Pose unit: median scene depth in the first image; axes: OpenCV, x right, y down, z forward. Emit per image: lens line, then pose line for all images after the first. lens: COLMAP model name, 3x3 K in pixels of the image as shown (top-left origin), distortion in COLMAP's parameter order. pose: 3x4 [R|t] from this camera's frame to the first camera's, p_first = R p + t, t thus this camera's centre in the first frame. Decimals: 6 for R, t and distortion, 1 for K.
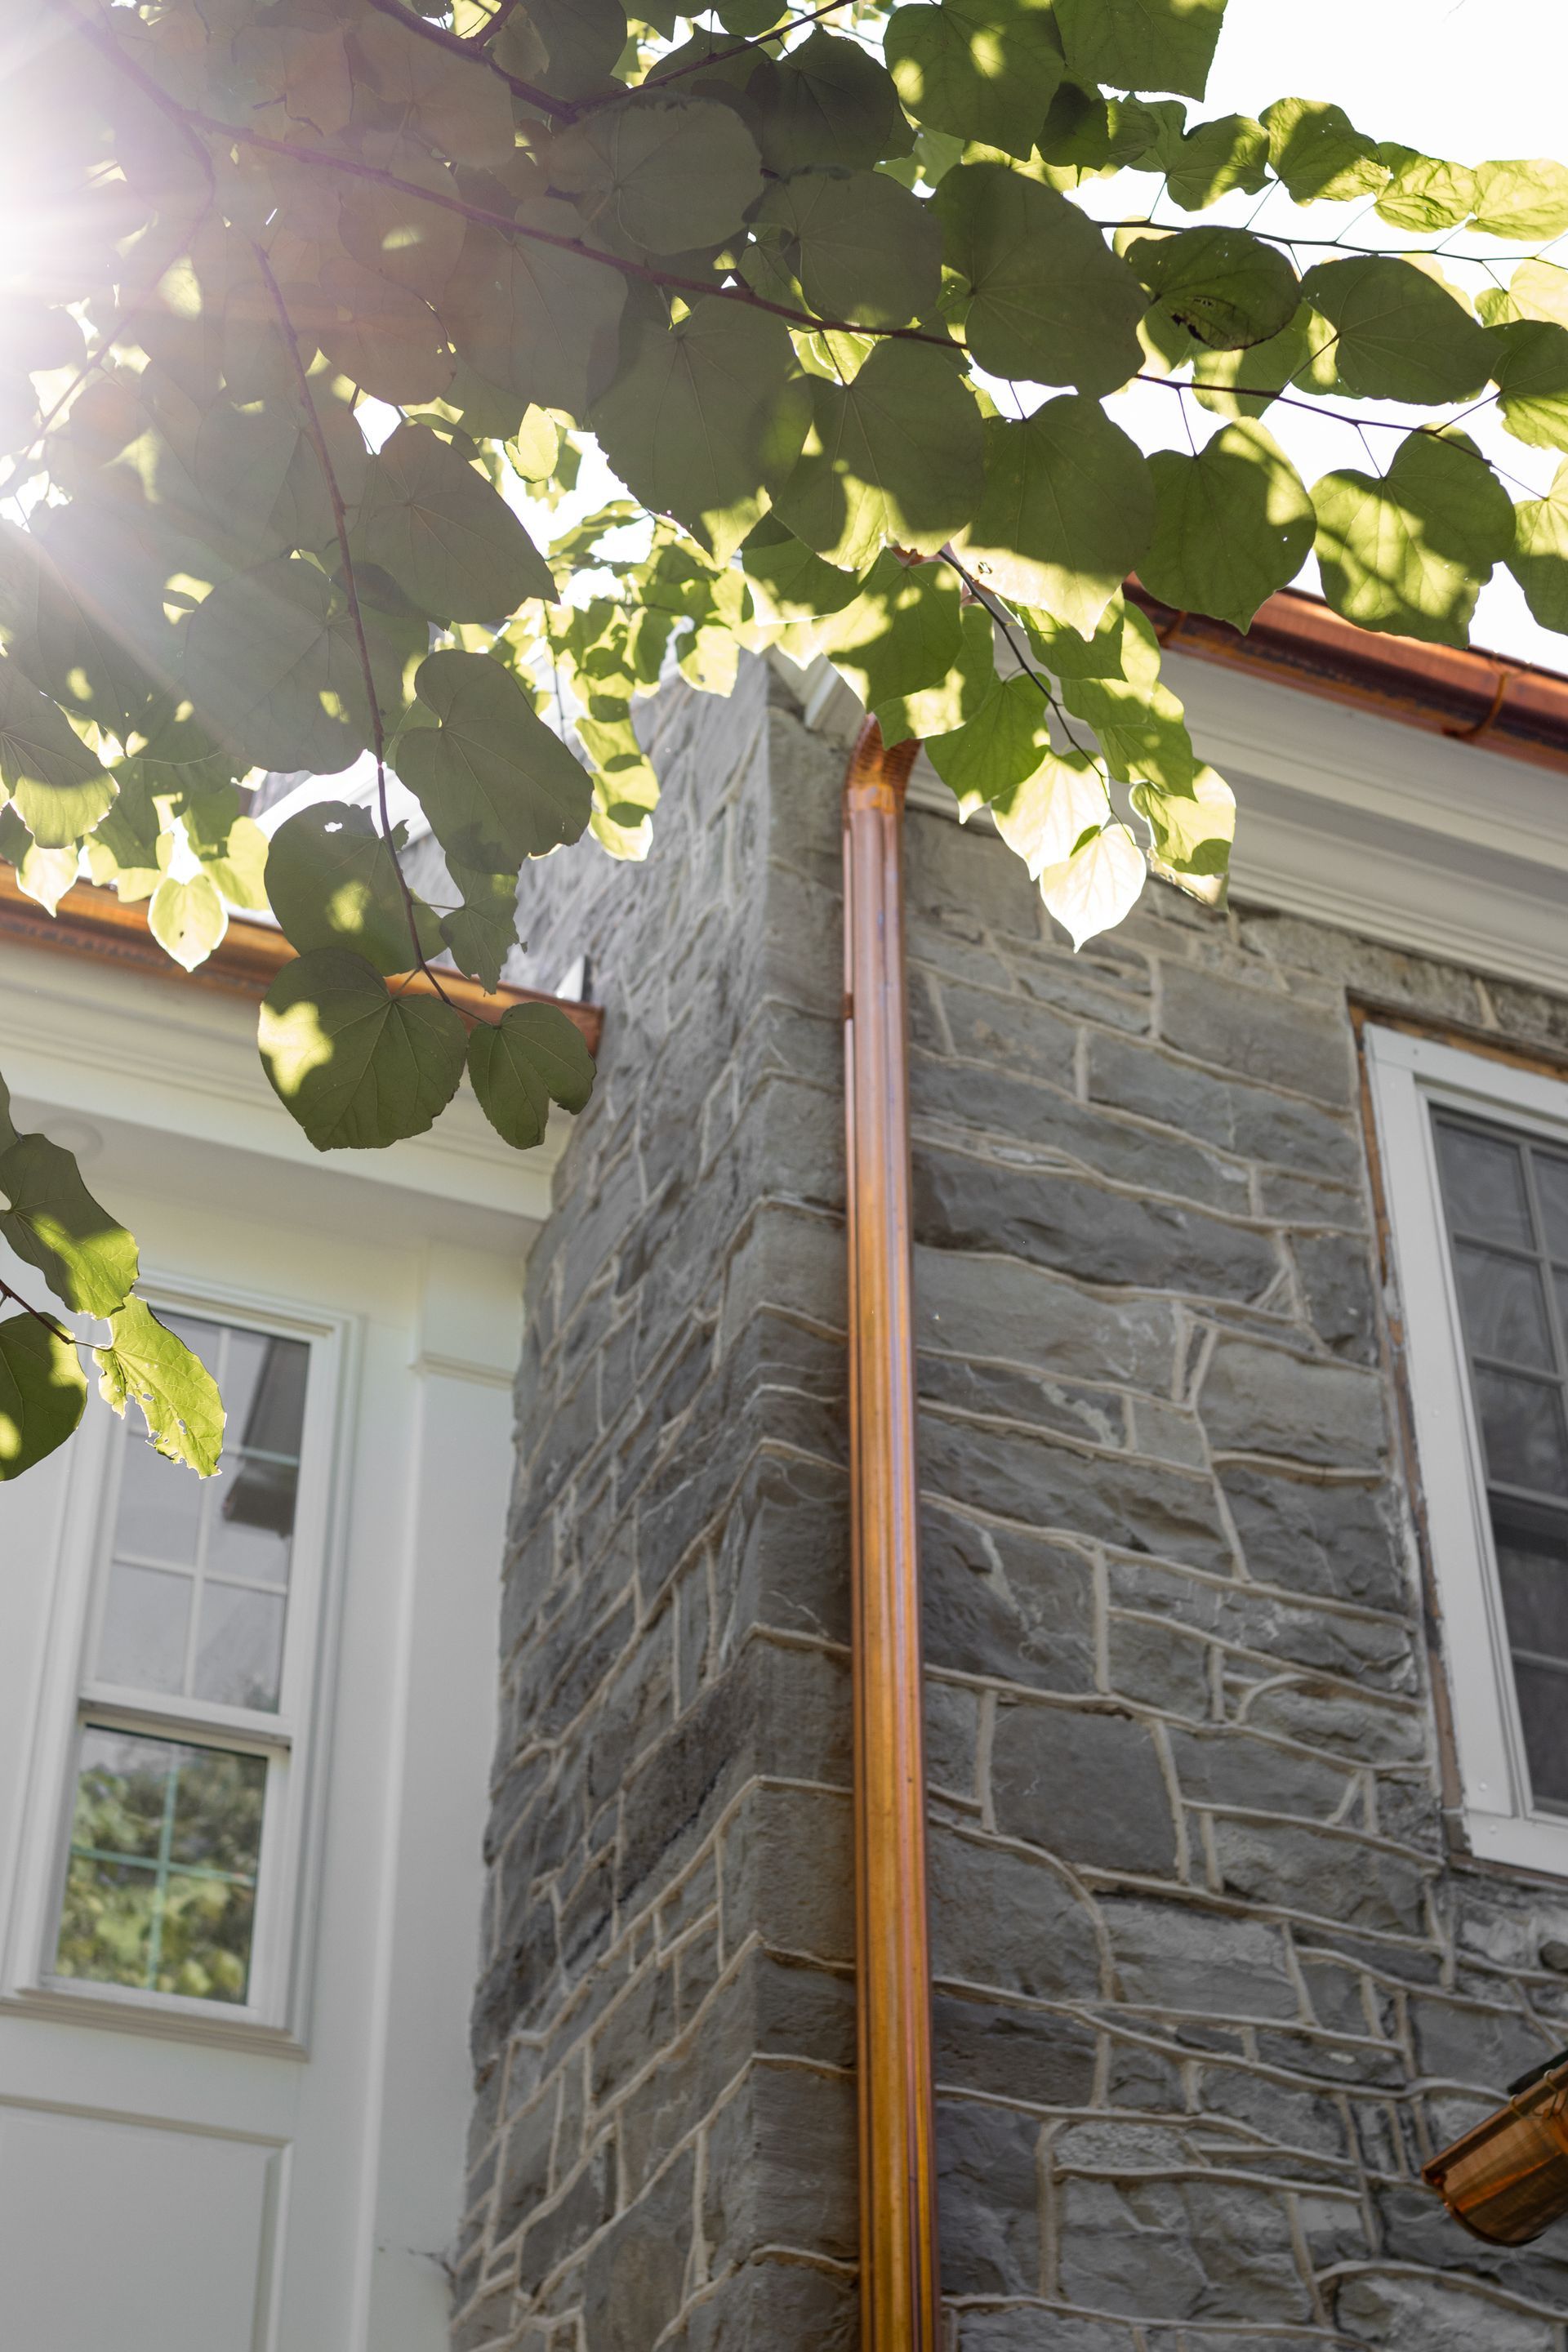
lens RADIAL K [[3569.5, 0, 792.9], [0, 3569.5, 1170.7], [0, 0, 1]] dist [-0.003289, 0.030862]
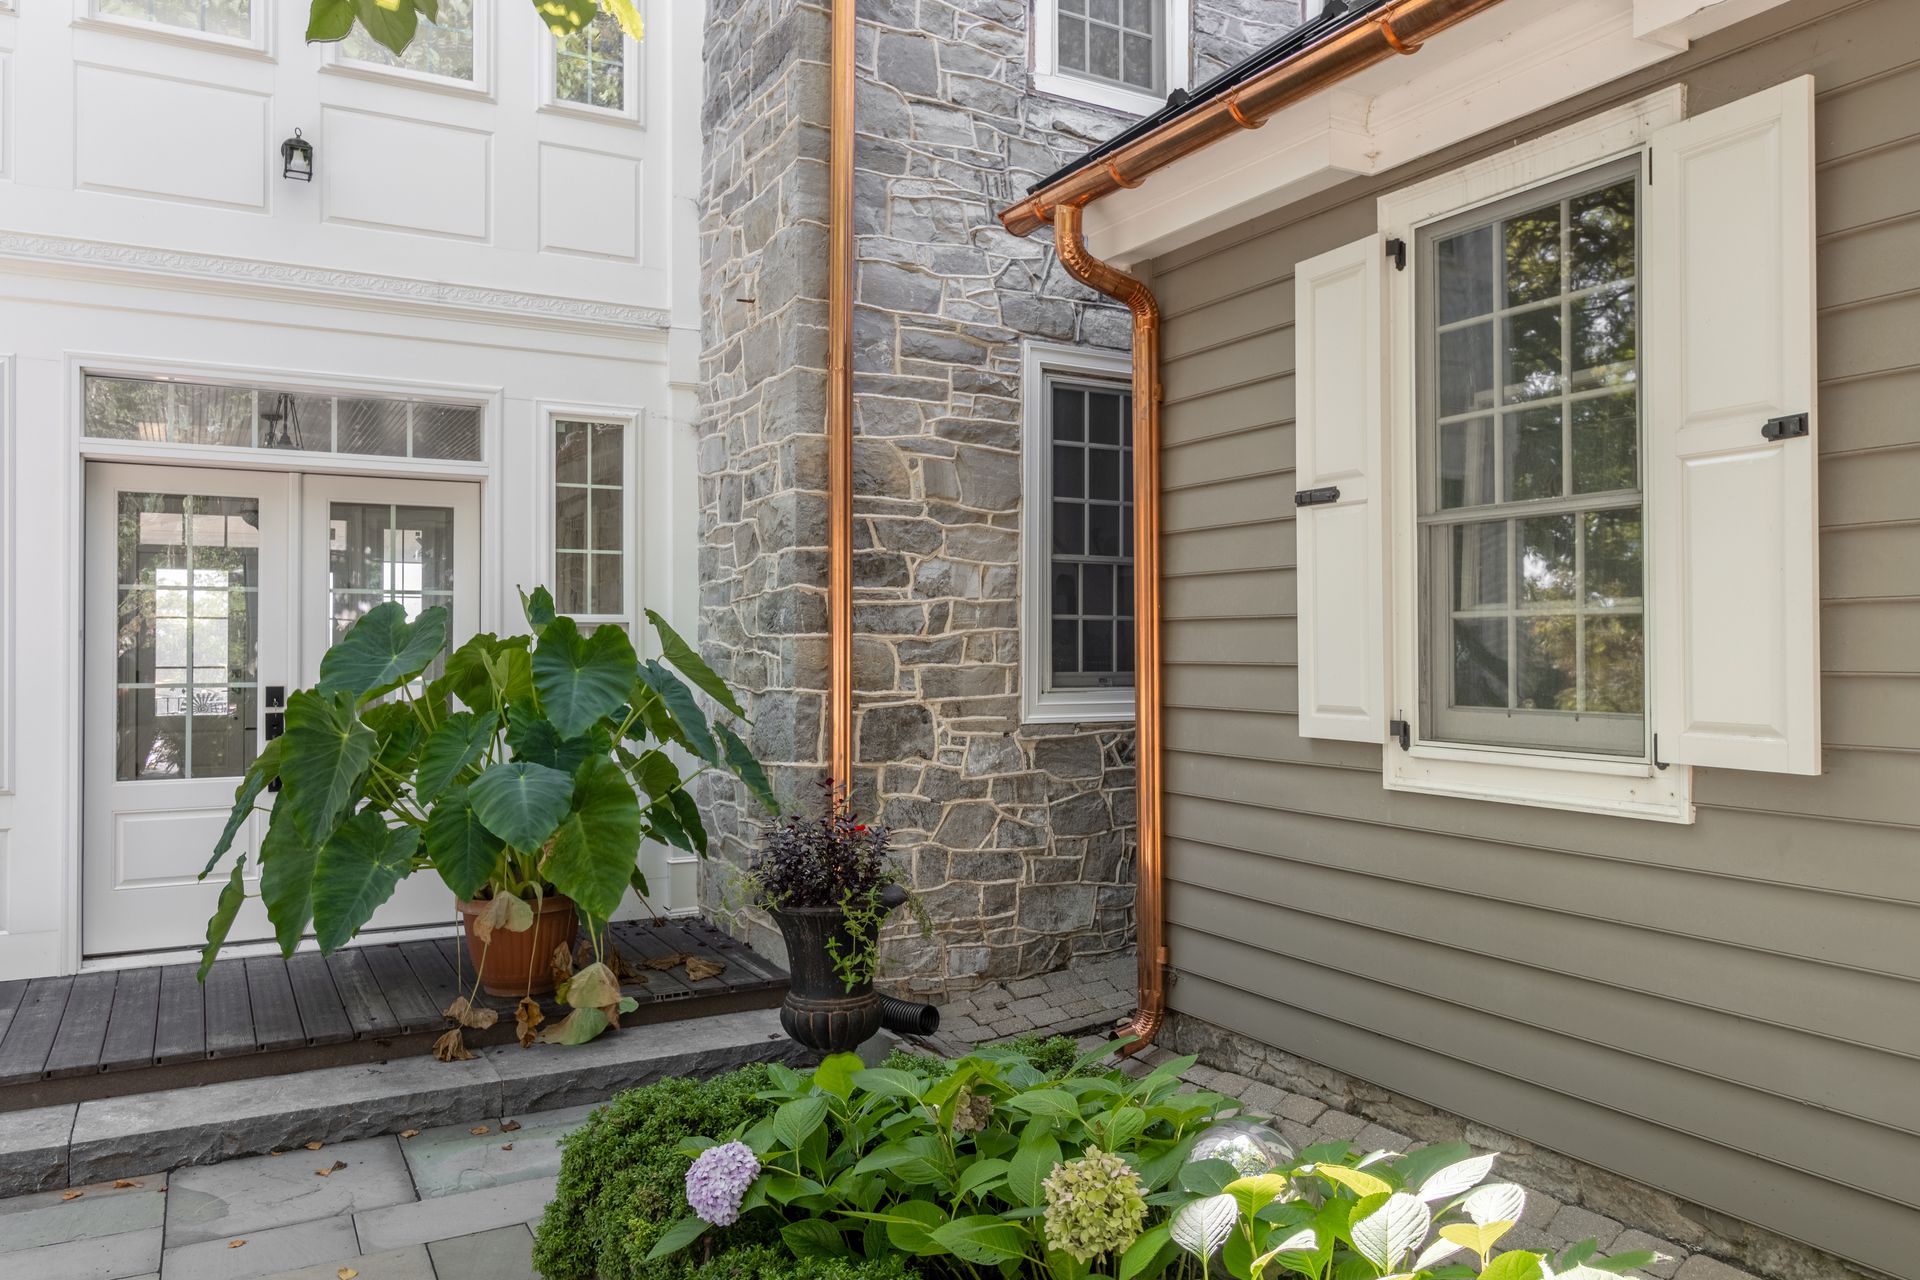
lens RADIAL K [[1379.7, 0, 957.2], [0, 1379.7, 607.7], [0, 0, 1]] dist [0.000655, 0.000039]
pose [[0.993711, 0.009117, 0.111605, -0.002993], [-0.073603, 0.804298, 0.589650, -0.145247], [-0.084388, -0.594156, 0.799911, -0.202554]]
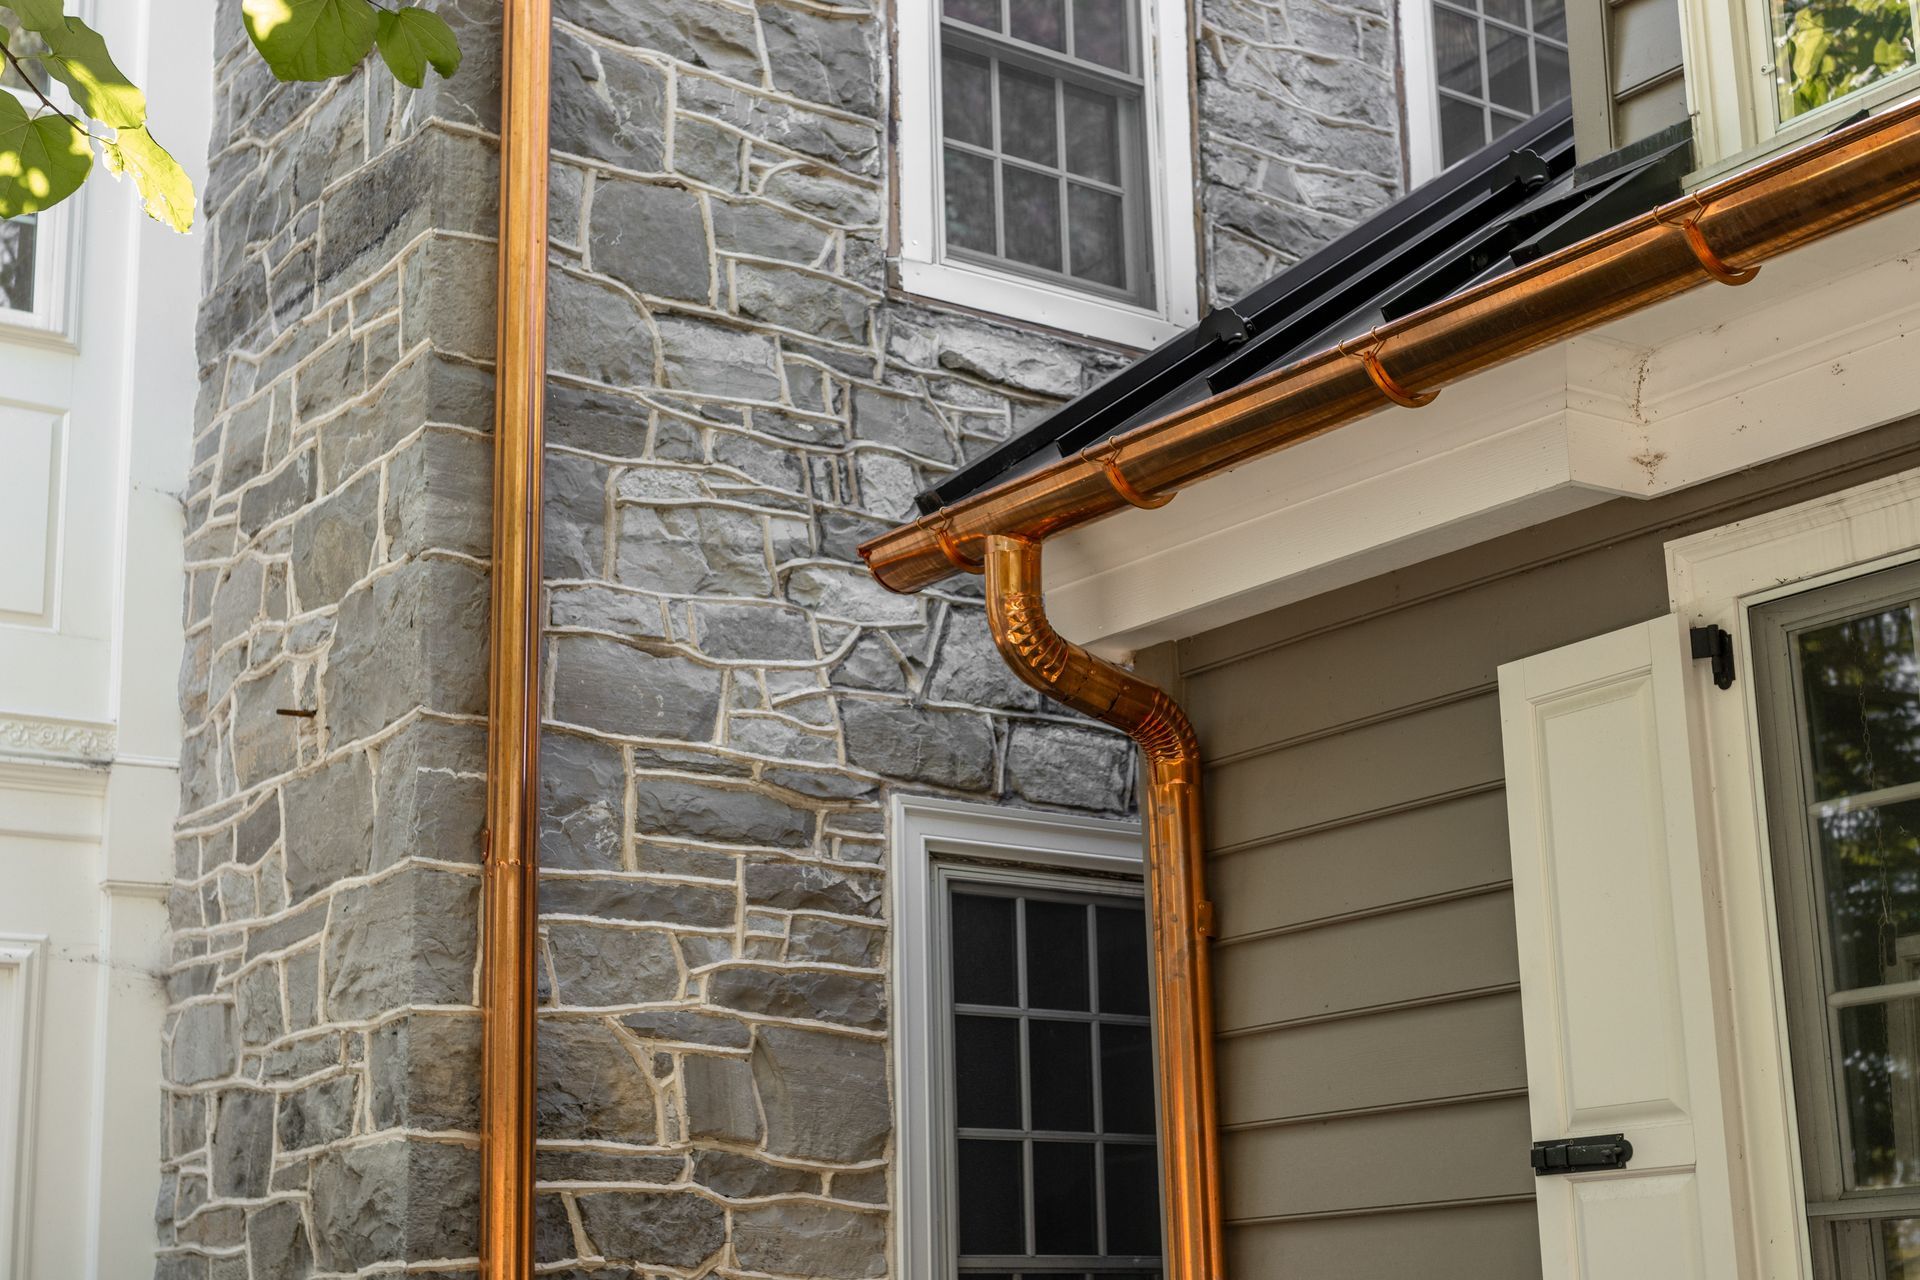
lens RADIAL K [[2913.9, 0, 960.5], [0, 2913.9, 588.7], [0, 0, 1]] dist [-0.003289, 0.030862]
pose [[0.973362, 0.041402, 0.225507, -0.058735], [-0.125536, 0.919268, 0.373079, -0.157215], [-0.191855, -0.391450, 0.899977, -0.160669]]
